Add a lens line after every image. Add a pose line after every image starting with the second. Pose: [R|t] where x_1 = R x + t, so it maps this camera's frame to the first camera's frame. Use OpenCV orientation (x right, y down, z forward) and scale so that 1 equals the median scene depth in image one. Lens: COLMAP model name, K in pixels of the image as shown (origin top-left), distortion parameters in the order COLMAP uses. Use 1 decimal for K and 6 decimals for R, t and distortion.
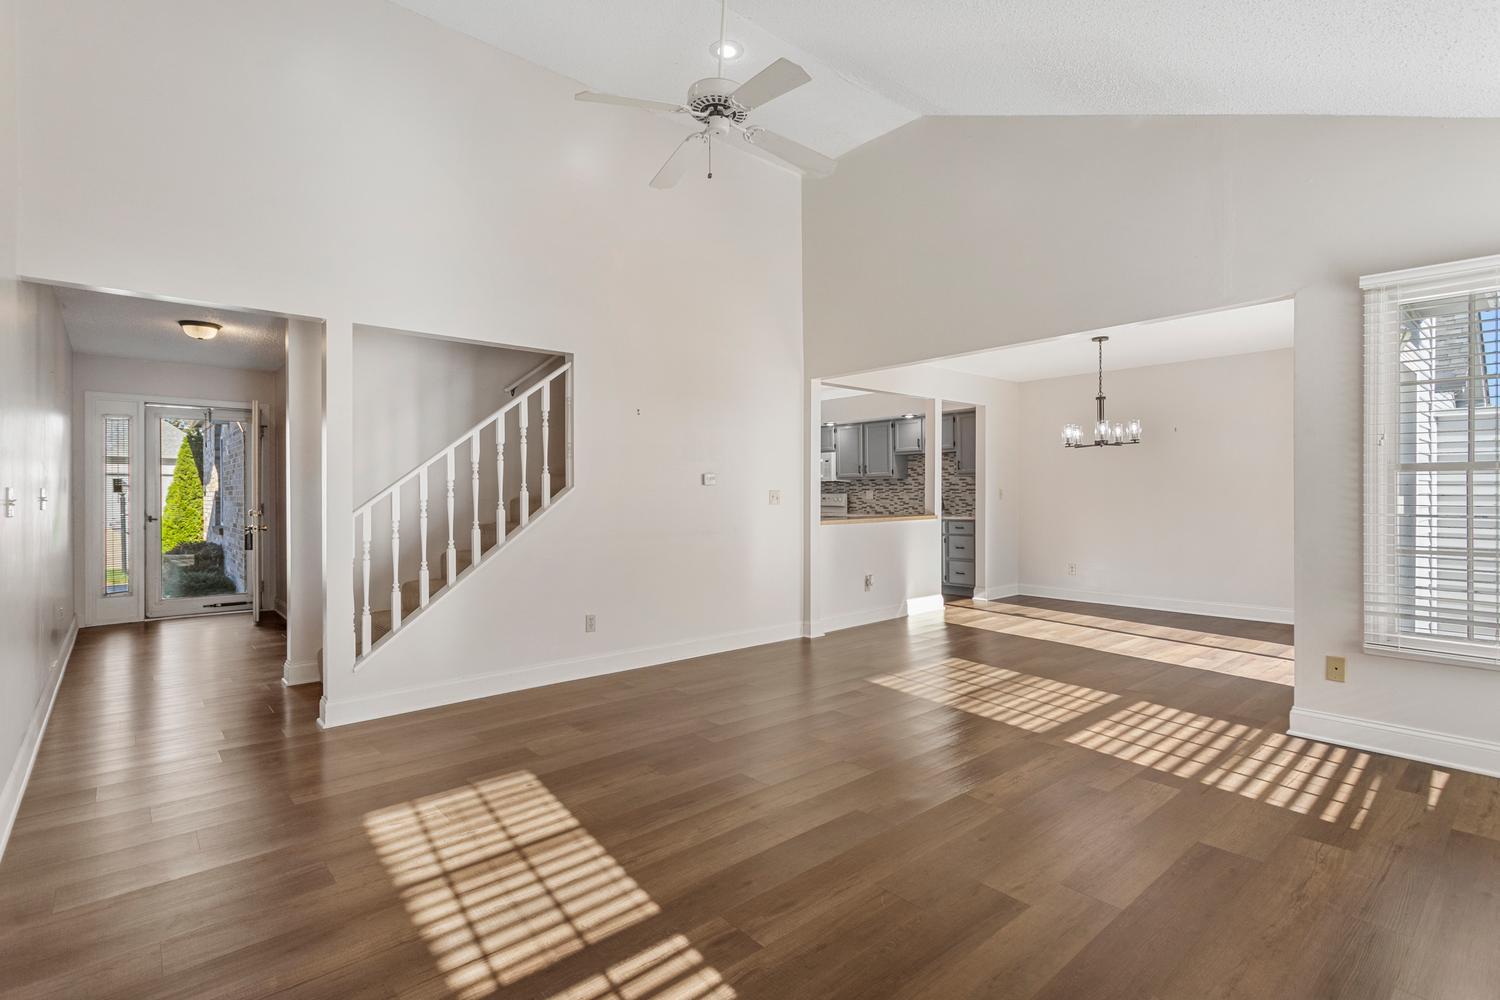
lens RADIAL K [[723.5, 0, 749.7], [0, 723.5, 497.0], [0, 0, 1]] dist [0.010816, -0.006323]
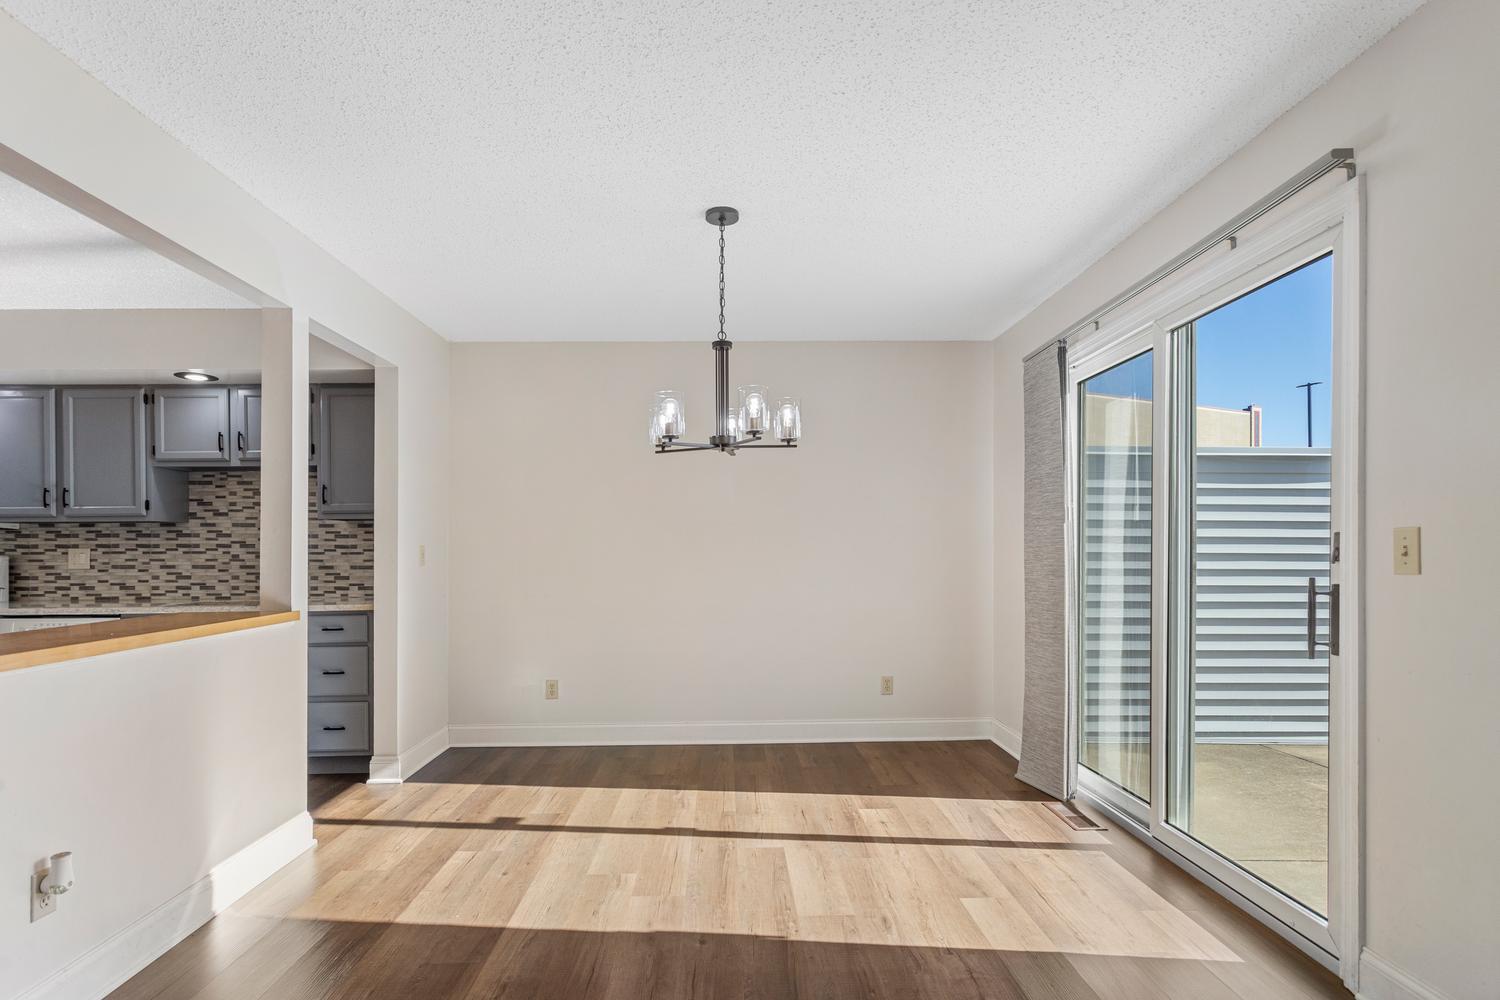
lens RADIAL K [[723.5, 0, 727.8], [0, 723.5, 556.5], [0, 0, 1]] dist [0.010816, -0.006323]
pose [[0.639699, -0.000942, 0.768625, 0.129678], [0.005611, 0.999978, -0.003444, -0.000879], [-0.768605, 0.006516, 0.639691, 0.691195]]
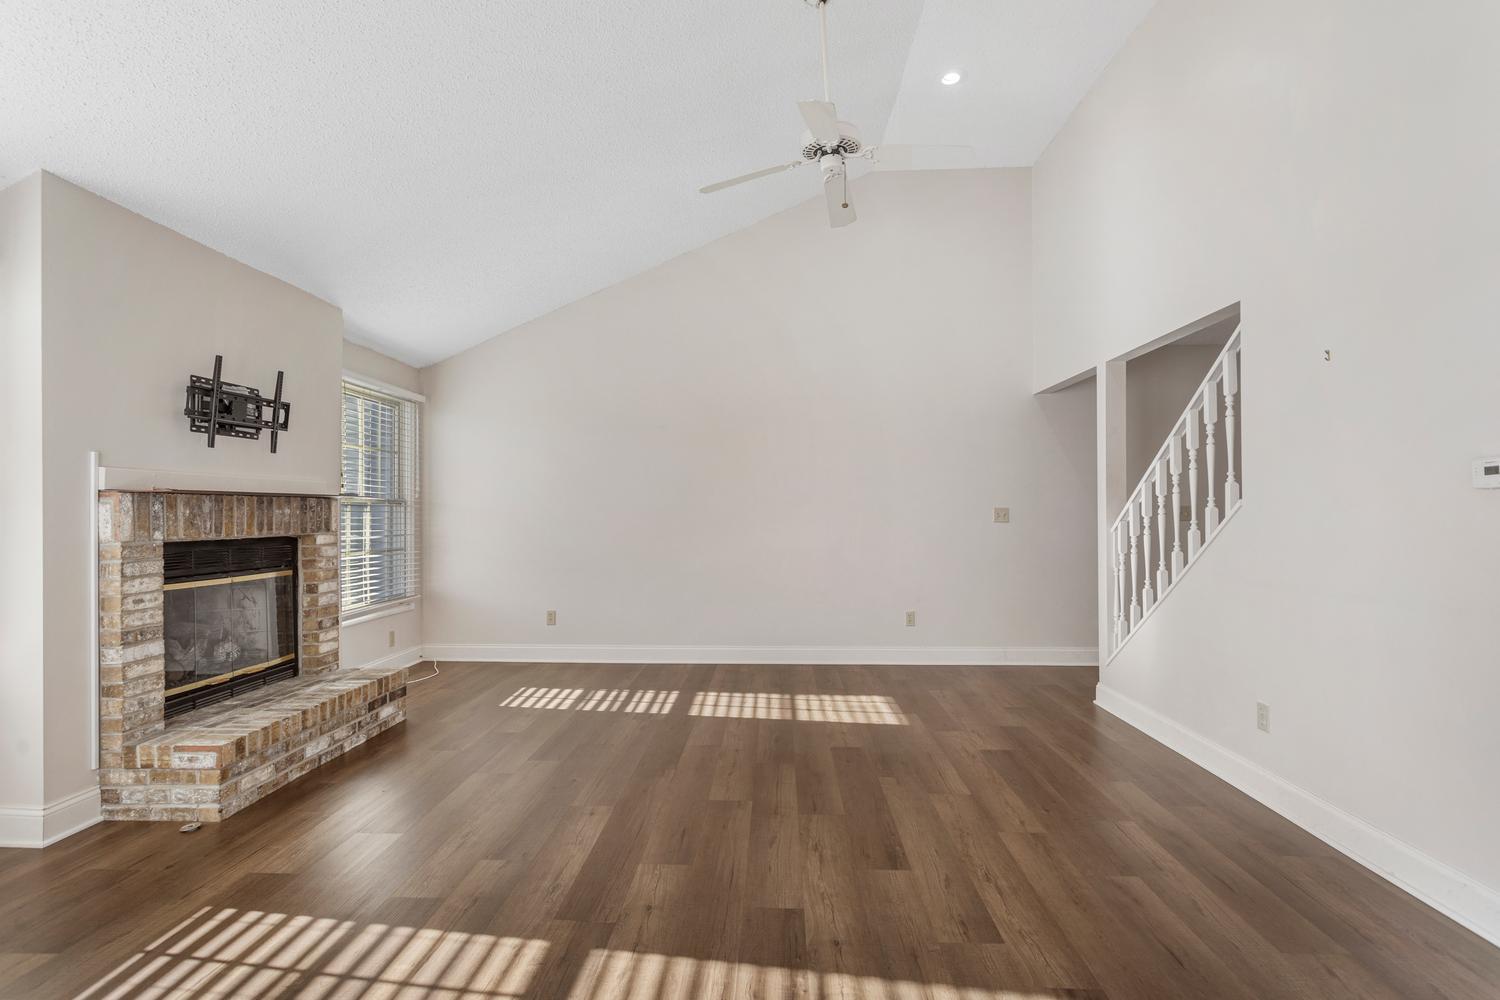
lens RADIAL K [[723.5, 0, 760.6], [0, 723.5, 504.8], [0, 0, 1]] dist [0.010816, -0.006323]
pose [[-0.678198, 0.001483, -0.734878, 0.432156], [0.005239, 0.999982, -0.002817, -0.008428], [0.734860, -0.005761, -0.678194, 0.880508]]
